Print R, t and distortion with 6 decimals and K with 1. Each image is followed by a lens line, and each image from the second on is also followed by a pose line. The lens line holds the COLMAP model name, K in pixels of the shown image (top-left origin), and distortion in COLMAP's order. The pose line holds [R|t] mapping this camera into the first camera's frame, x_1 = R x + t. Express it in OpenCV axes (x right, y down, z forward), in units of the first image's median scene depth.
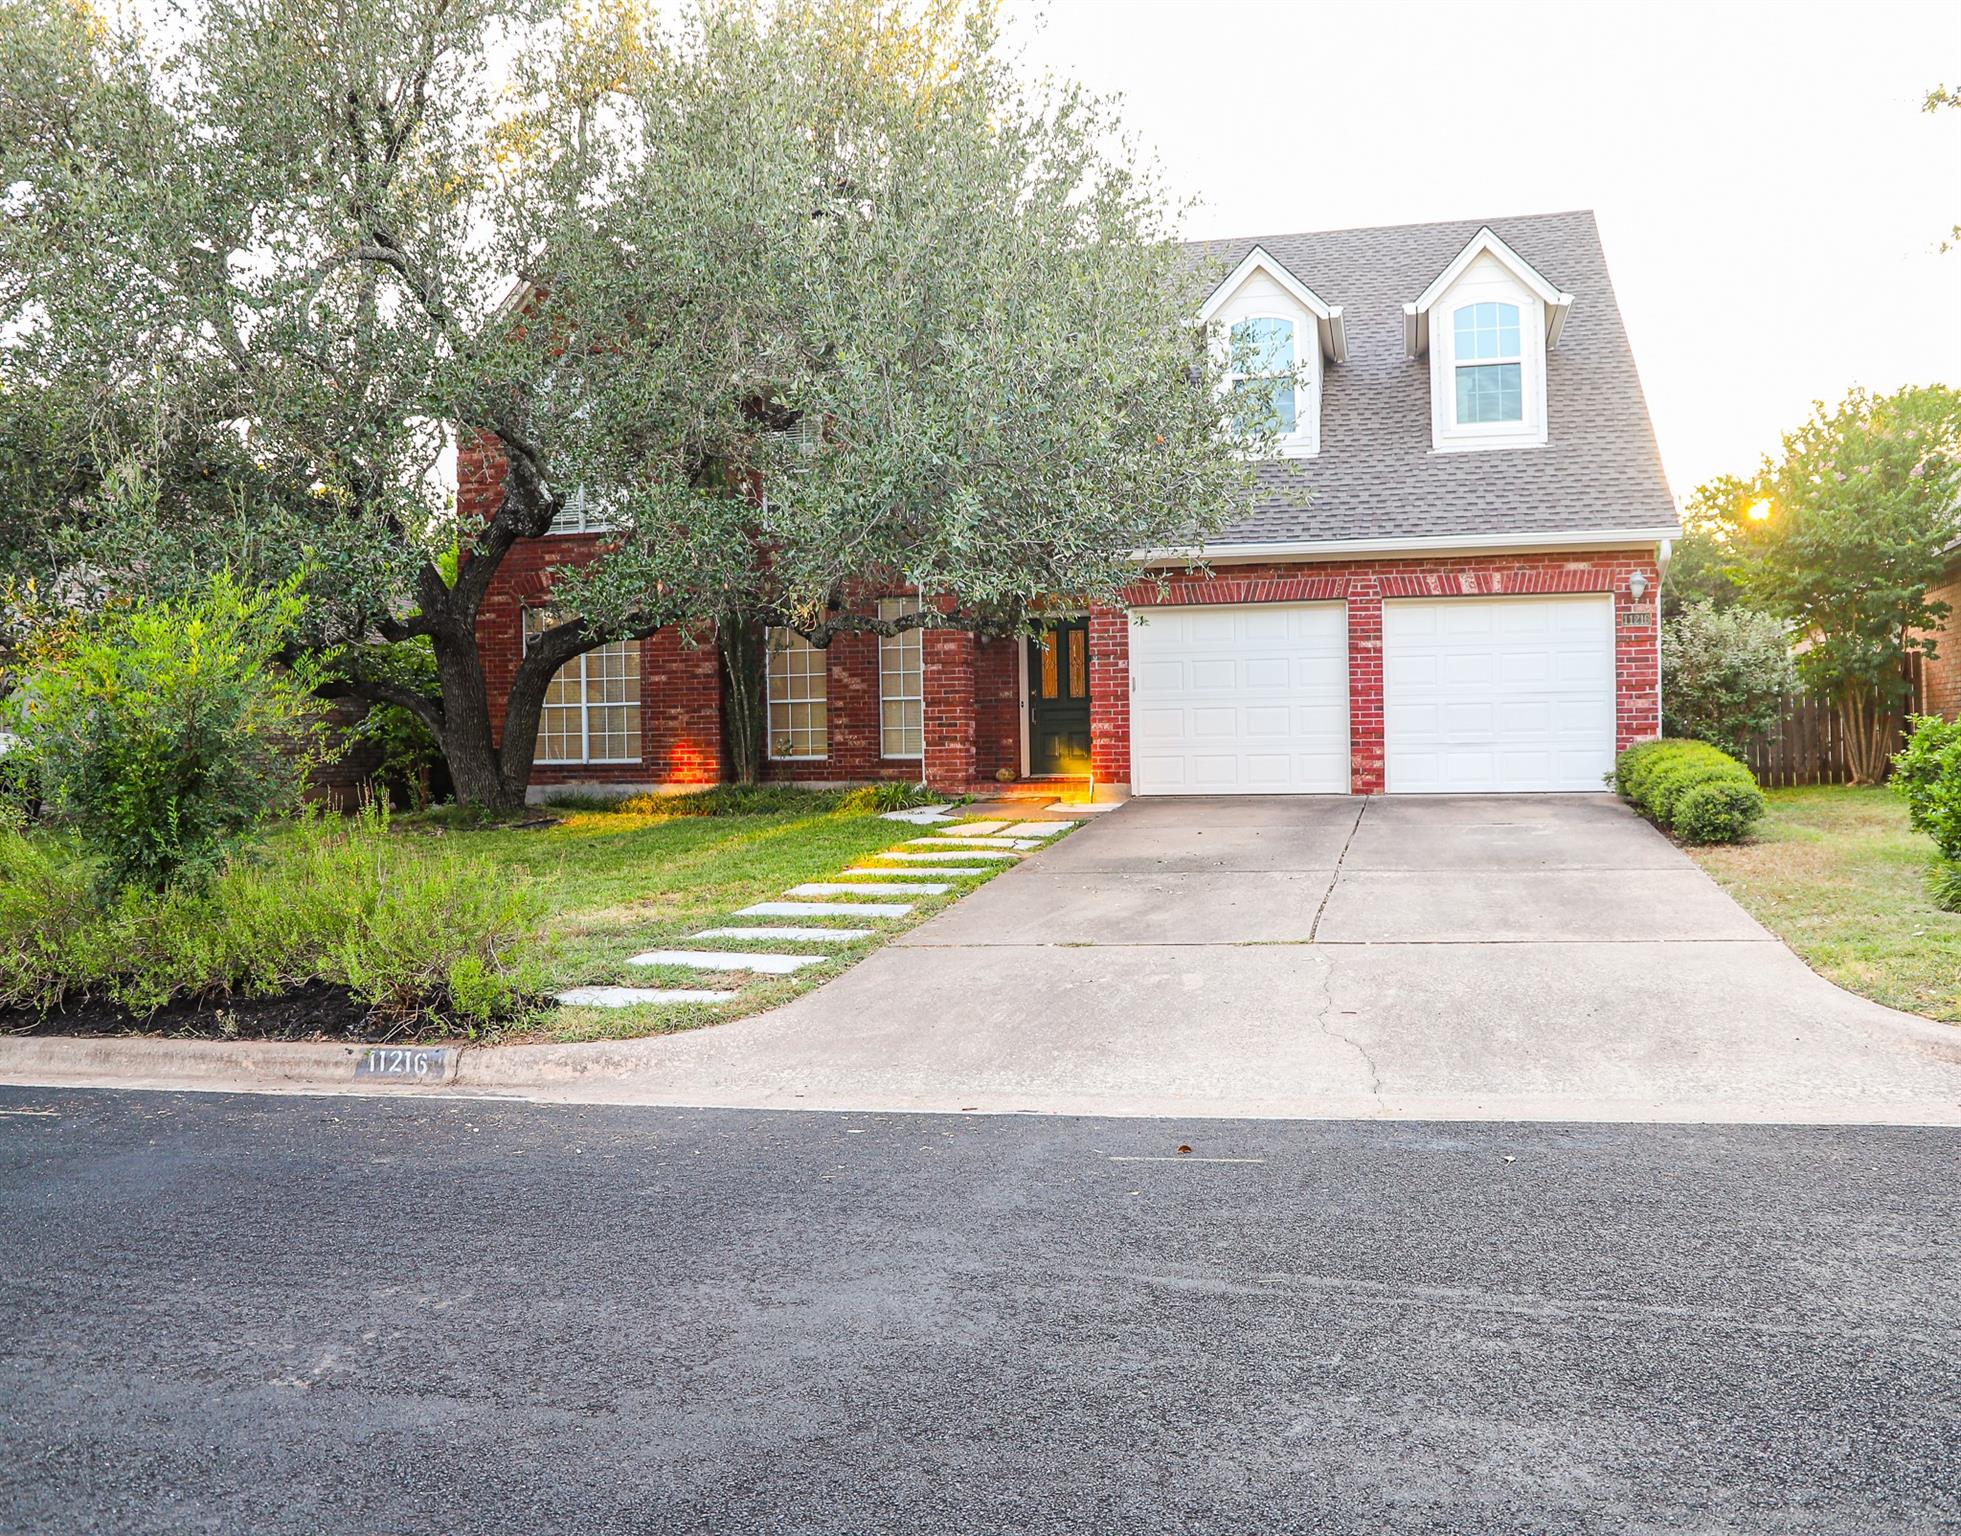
lens RADIAL K [[1560.7, 0, 980.5], [0, 1560.7, 768.0], [0, 0, 1]] dist [-0.106113, -0.000330]
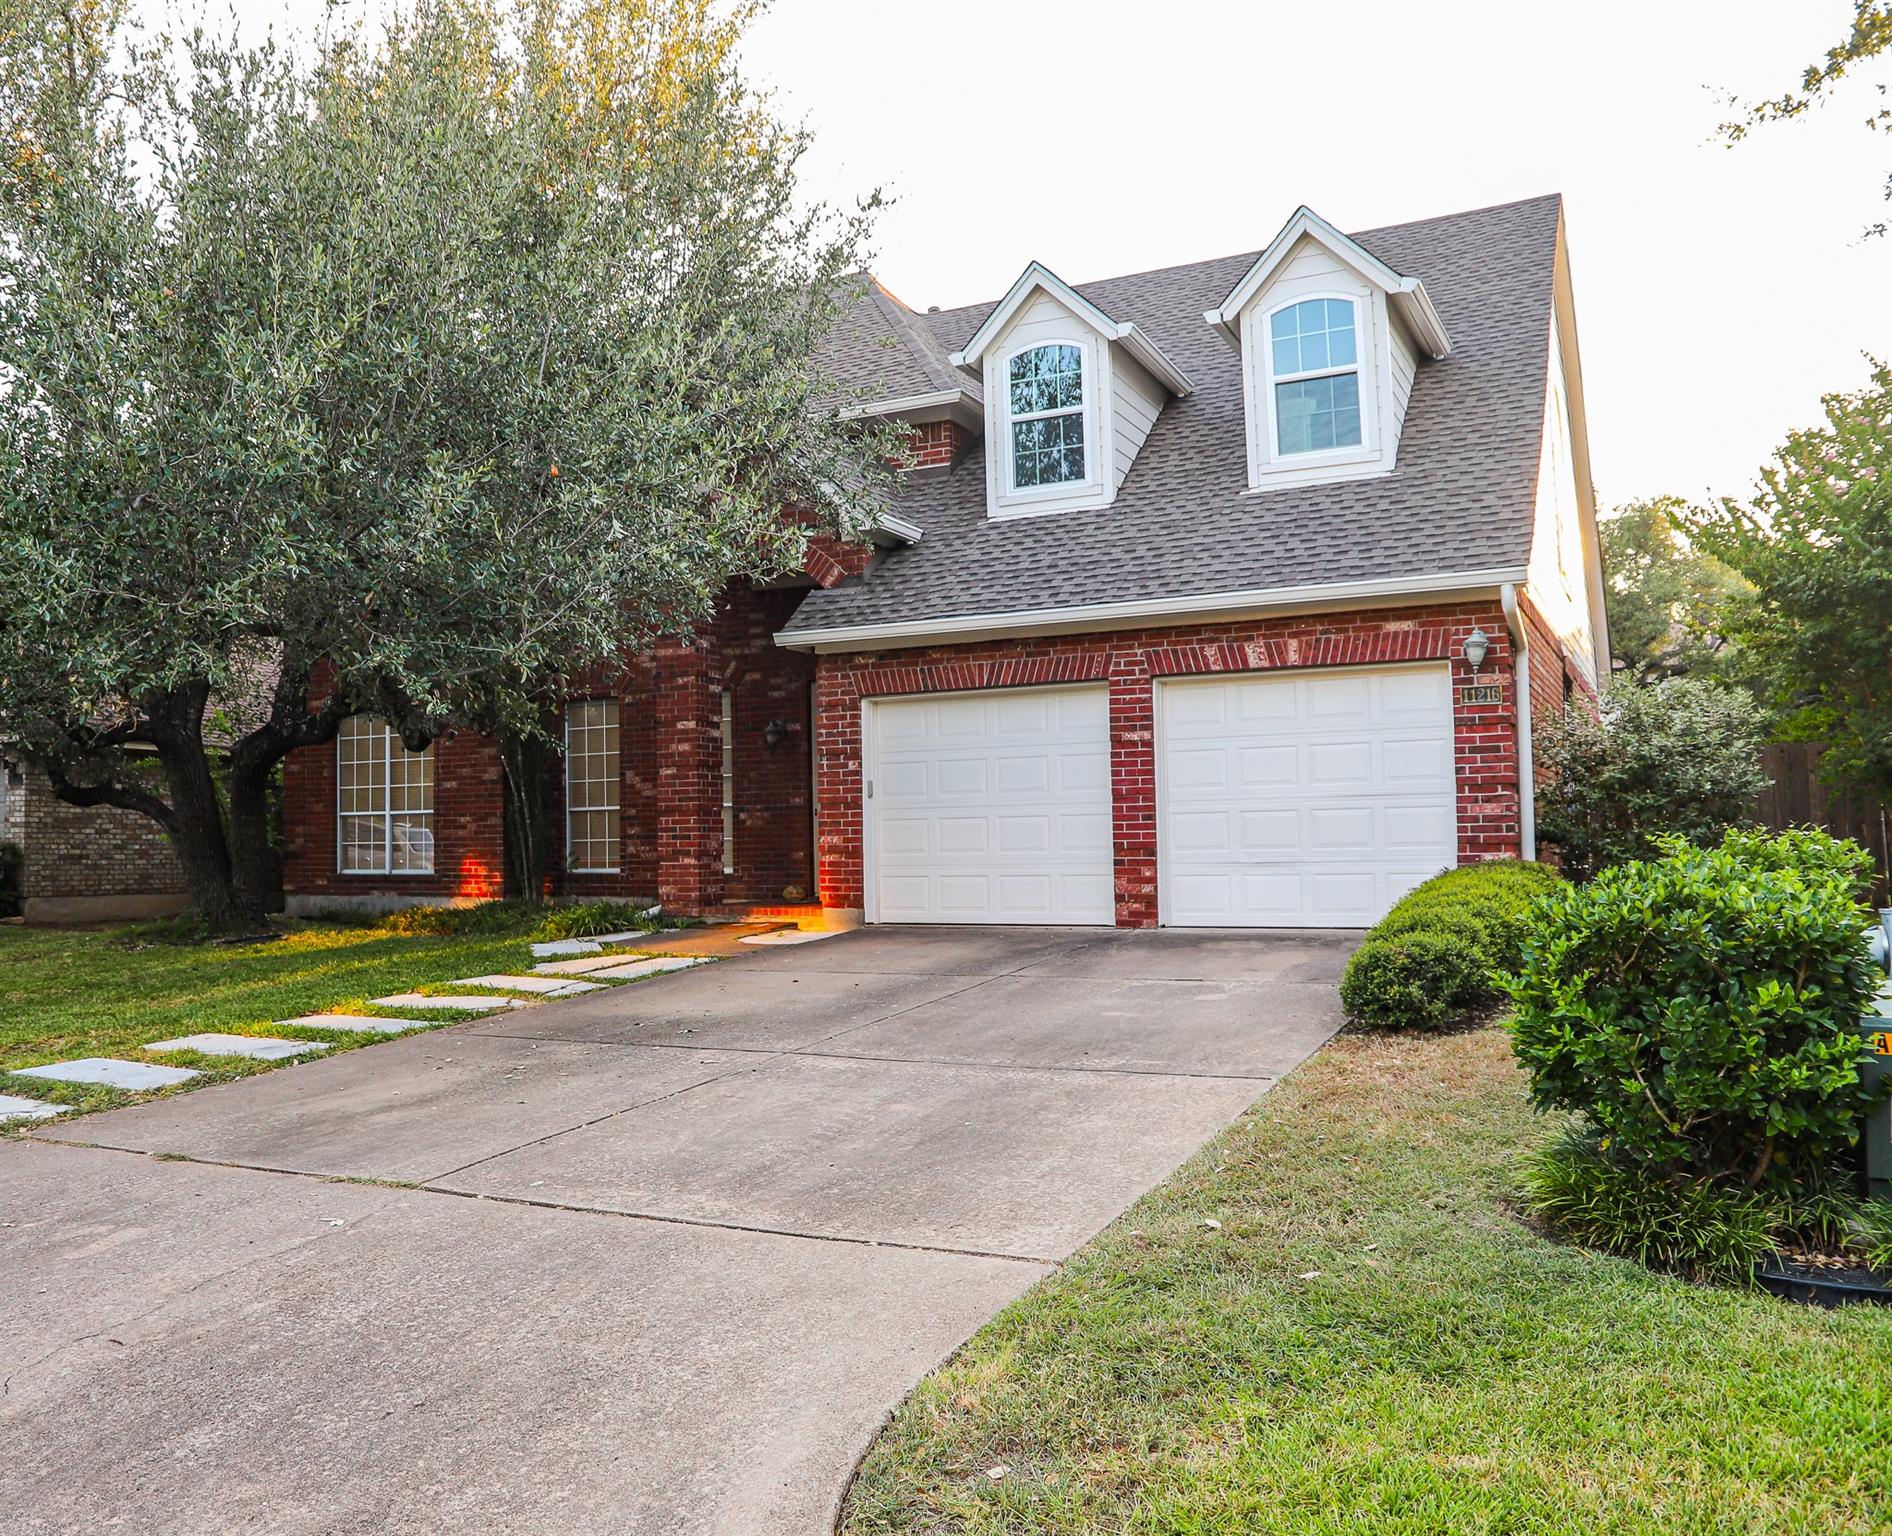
lens RADIAL K [[1454.8, 0, 946.0], [0, 1454.8, 768.0], [0, 0, 1]] dist [-0.140968, 0.116317]
pose [[0.967932, -0.010349, -0.250999, 0.341355], [-0.005562, 0.998023, -0.062601, -0.017048], [0.251151, 0.061990, 0.965961, 0.264784]]
